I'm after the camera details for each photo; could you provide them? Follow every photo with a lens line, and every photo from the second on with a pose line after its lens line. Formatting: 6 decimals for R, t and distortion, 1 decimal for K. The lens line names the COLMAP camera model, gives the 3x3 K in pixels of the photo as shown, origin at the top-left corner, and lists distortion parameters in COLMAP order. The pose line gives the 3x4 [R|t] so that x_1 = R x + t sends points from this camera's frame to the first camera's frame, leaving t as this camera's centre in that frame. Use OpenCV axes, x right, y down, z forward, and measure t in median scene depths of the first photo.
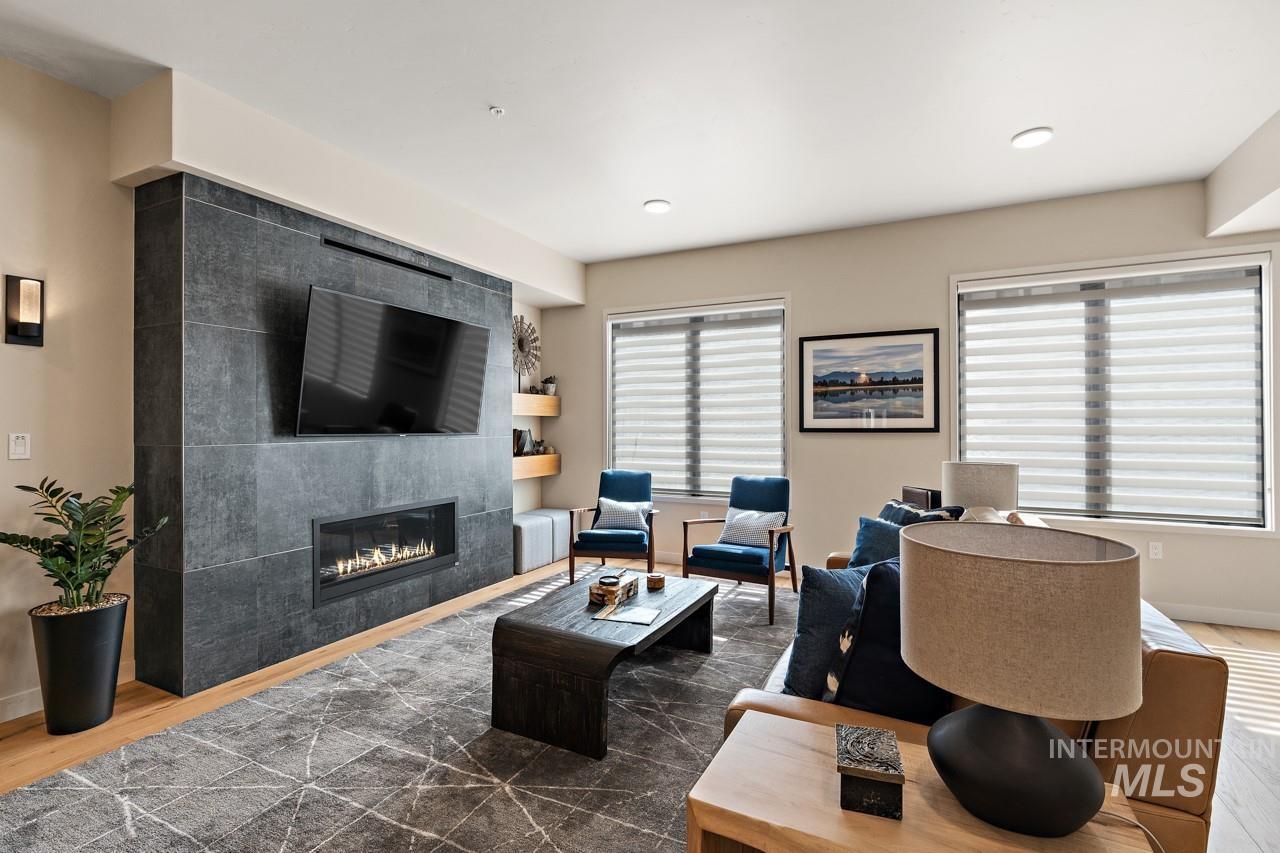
lens RADIAL K [[575.5, 0, 636.8], [0, 575.5, 420.8], [0, 0, 1]] dist [-0.009196, 0.003429]
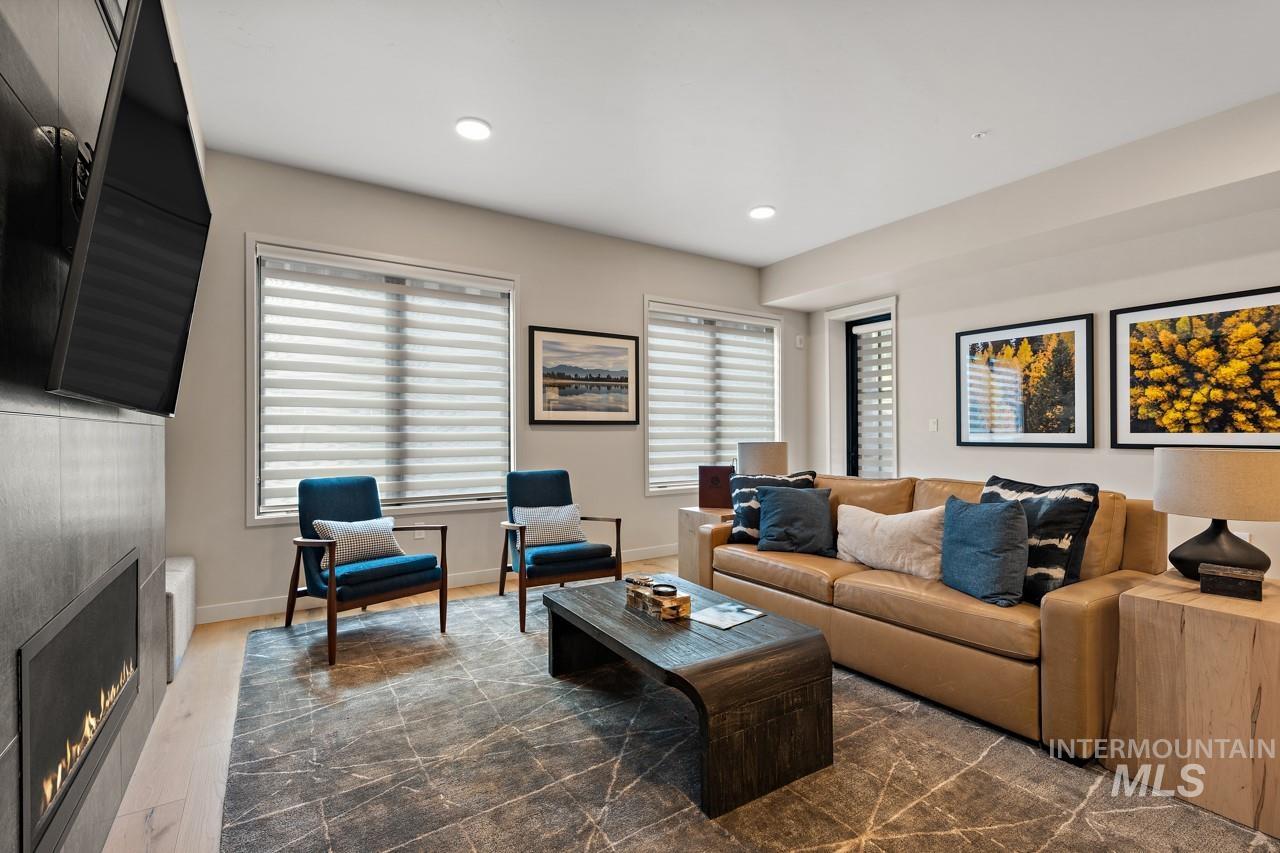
lens RADIAL K [[575.5, 0, 637.8], [0, 575.5, 431.0], [0, 0, 1]] dist [-0.009196, 0.003429]
pose [[0.510214, 0.003765, 0.860039, -0.574965], [-0.004174, 0.999989, -0.001902, 0.041044], [-0.860037, -0.002619, 0.510224, 0.462978]]
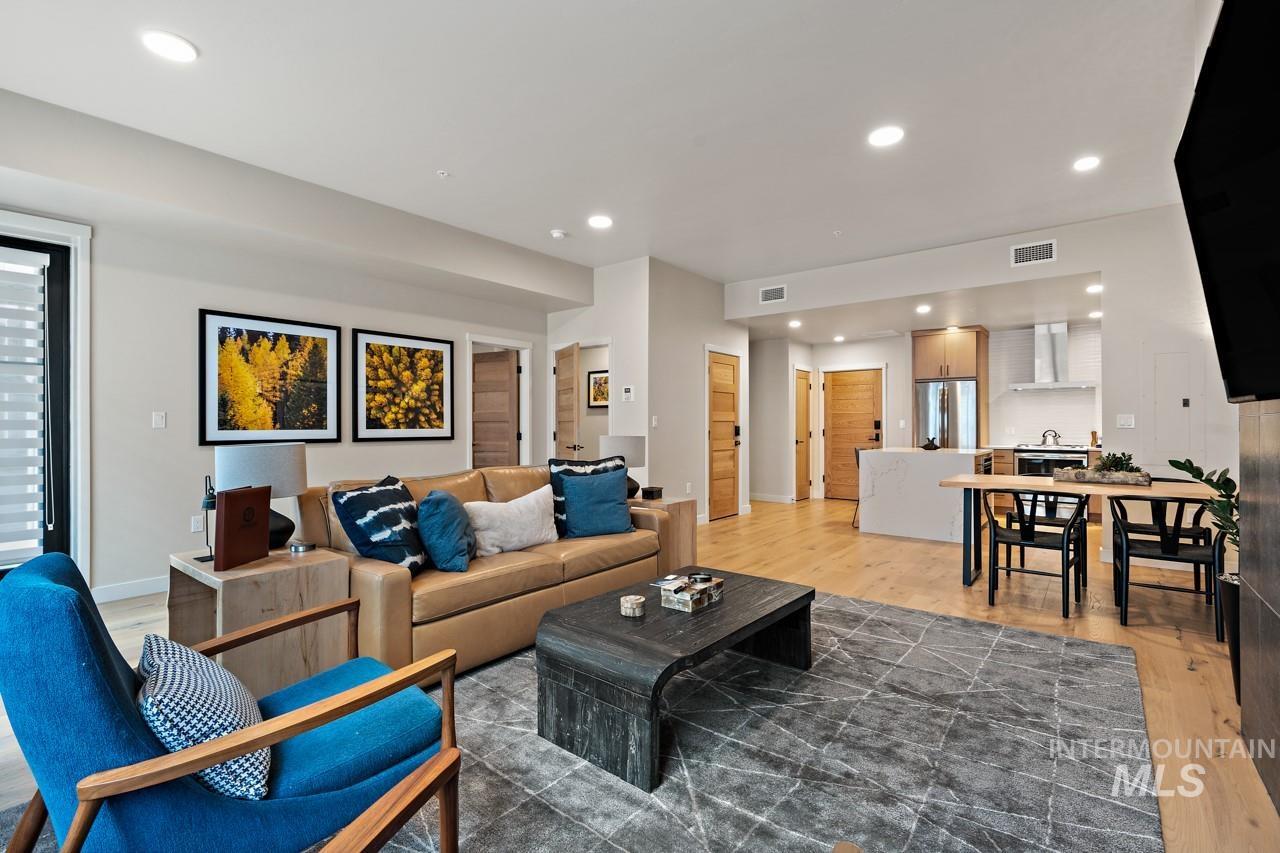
lens RADIAL K [[575.5, 0, 637.7], [0, 575.5, 428.1], [0, 0, 1]] dist [-0.009196, 0.003429]
pose [[-0.974301, 0.002395, 0.225238, -0.113671], [0.001970, 0.999996, -0.002112, 0.040762], [-0.225242, -0.001614, -0.974301, 1.397946]]
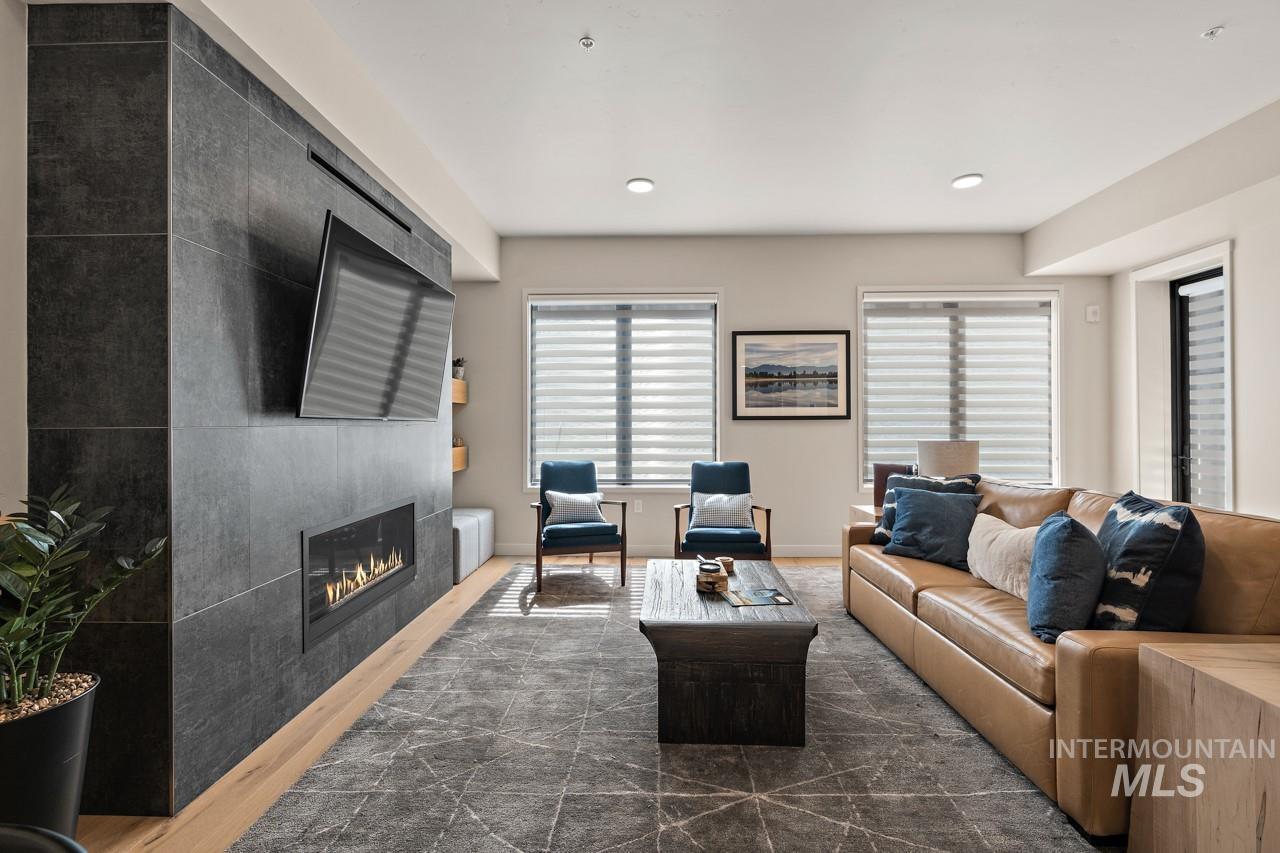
lens RADIAL K [[575.5, 0, 635.0], [0, 575.5, 418.7], [0, 0, 1]] dist [-0.009196, 0.003429]
pose [[0.909192, 0.002495, 0.416369, -0.418508], [-0.002392, 0.999997, -0.000768, 0.023904], [-0.416370, -0.000298, 0.909195, 0.138206]]
